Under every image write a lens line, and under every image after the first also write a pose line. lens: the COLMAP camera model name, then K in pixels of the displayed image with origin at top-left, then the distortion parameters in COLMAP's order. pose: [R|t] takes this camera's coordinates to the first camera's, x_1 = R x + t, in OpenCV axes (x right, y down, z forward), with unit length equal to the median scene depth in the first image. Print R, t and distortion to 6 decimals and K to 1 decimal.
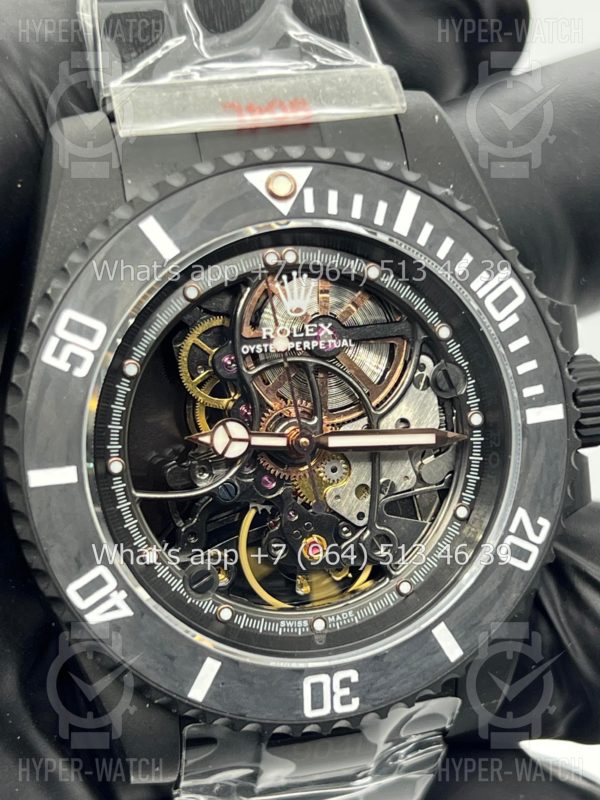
lens RADIAL K [[1878.1, 0, 288.8], [0, 1878.1, 404.9], [0, 0, 1]] dist [0.251485, 0.000000]
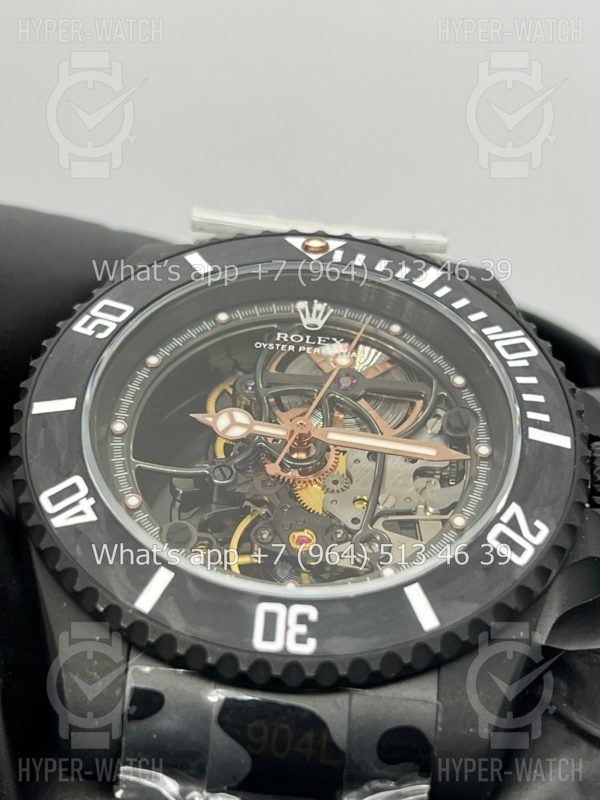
lens RADIAL K [[1878.1, 0, 301.6], [0, 1878.1, 396.3], [0, 0, 1]] dist [0.251485, 0.000000]
pose [[0.967766, -0.012366, -0.251548, 0.263860], [-0.170459, 0.703099, -0.690359, 0.709514], [0.185400, 0.710985, 0.678327, 0.290914]]
